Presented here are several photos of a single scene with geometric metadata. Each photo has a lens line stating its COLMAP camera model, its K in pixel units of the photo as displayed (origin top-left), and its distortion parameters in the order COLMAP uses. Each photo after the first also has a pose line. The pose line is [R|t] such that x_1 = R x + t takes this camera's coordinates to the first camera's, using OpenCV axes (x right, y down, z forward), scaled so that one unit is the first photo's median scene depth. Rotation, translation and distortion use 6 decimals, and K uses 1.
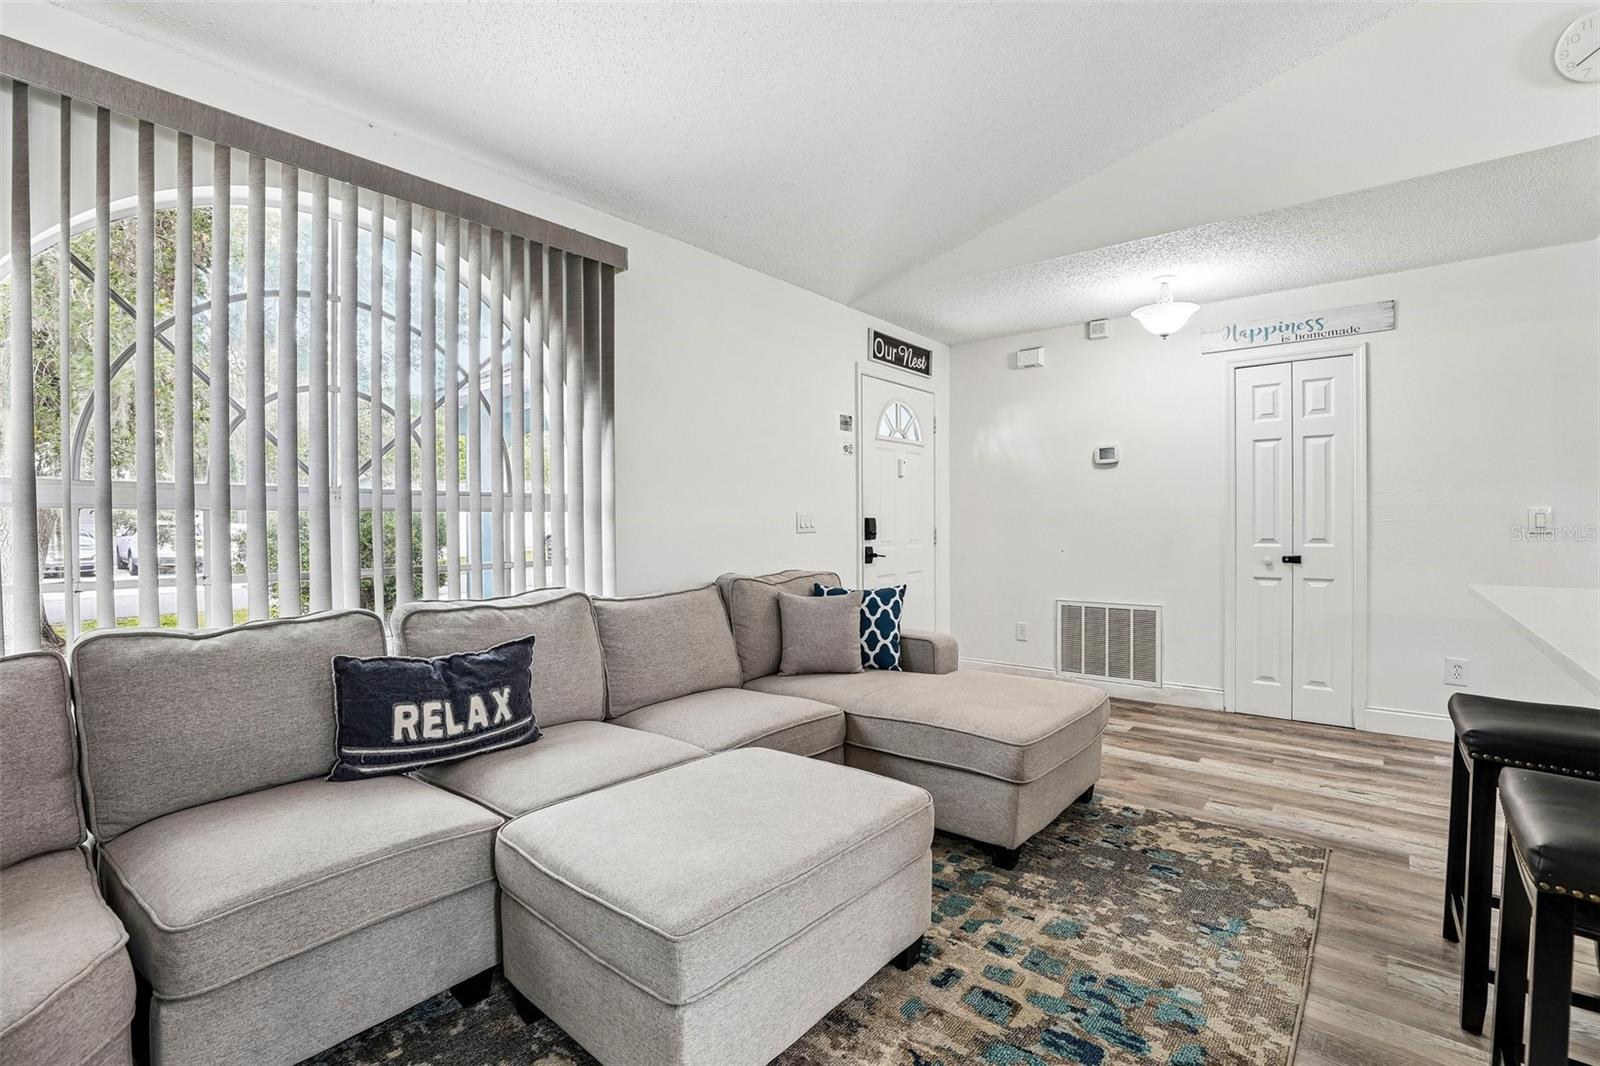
lens RADIAL K [[727.5, 0, 800.8], [0, 727.5, 532.3], [0, 0, 1]] dist [-0.041295, 0.011334]
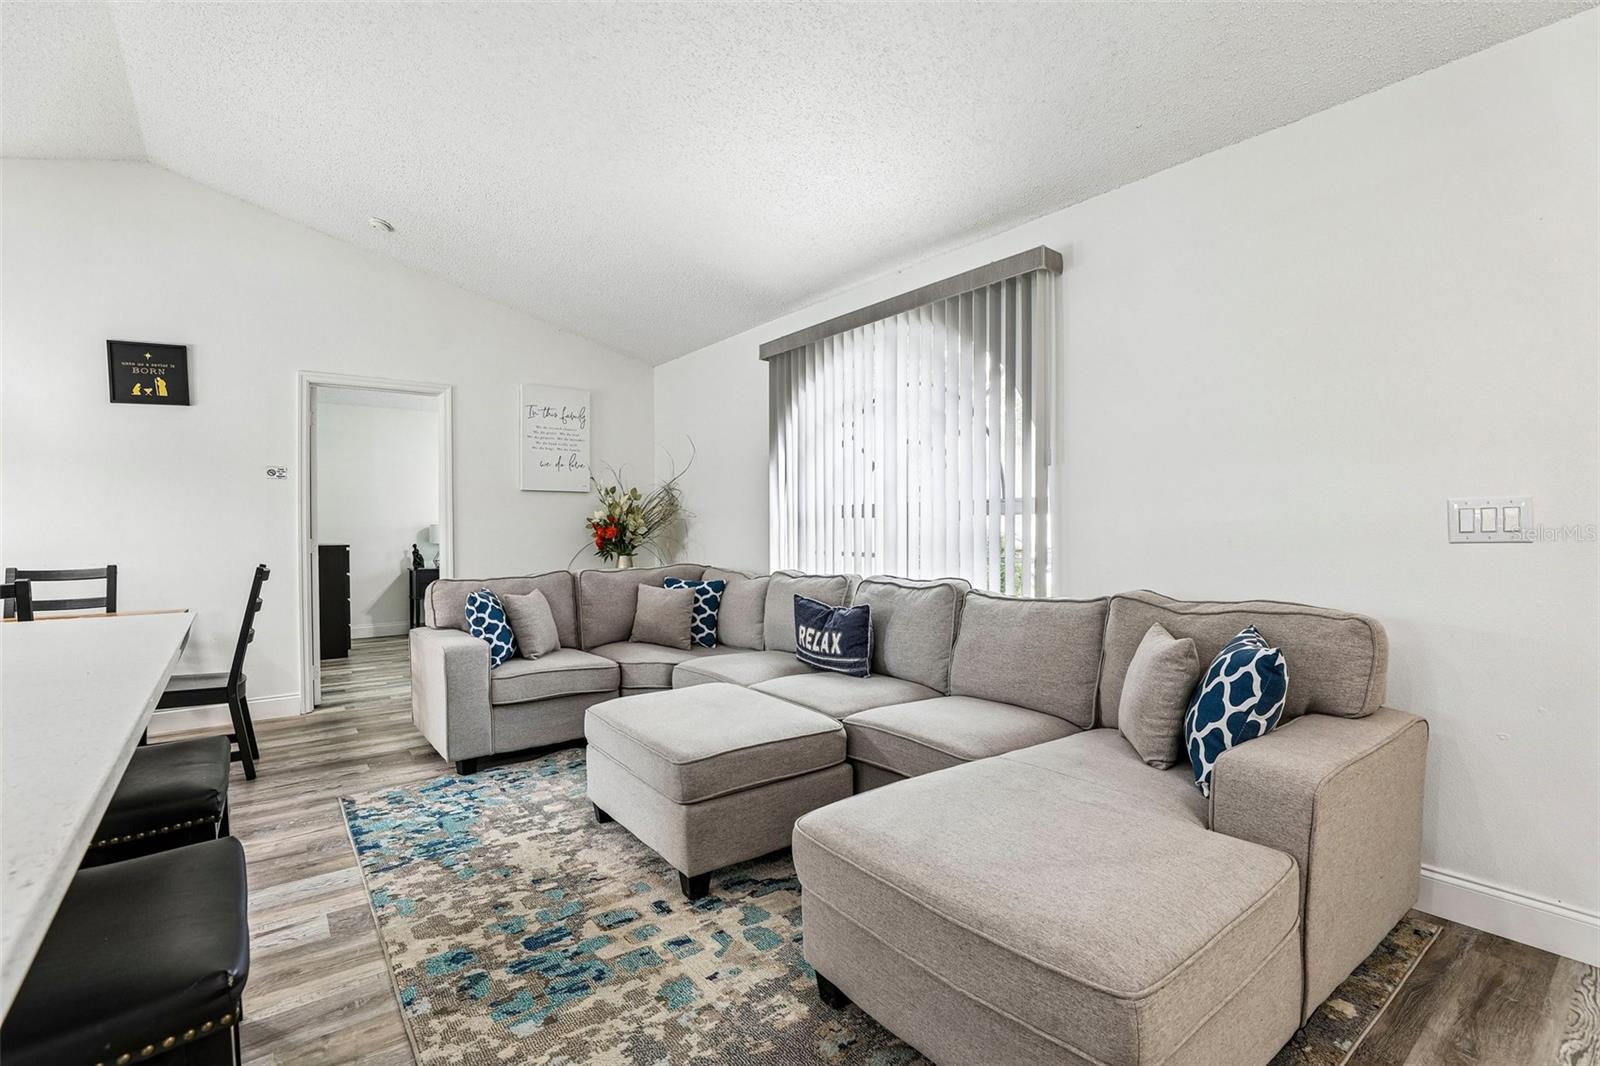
lens RADIAL K [[727.5, 0, 803.9], [0, 727.5, 531.1], [0, 0, 1]] dist [-0.041295, 0.011334]
pose [[-0.220383, 0.013578, -0.975319, 1.121744], [-0.003050, 0.999889, 0.014609, -0.024670], [0.975409, 0.006195, -0.220317, 1.269968]]
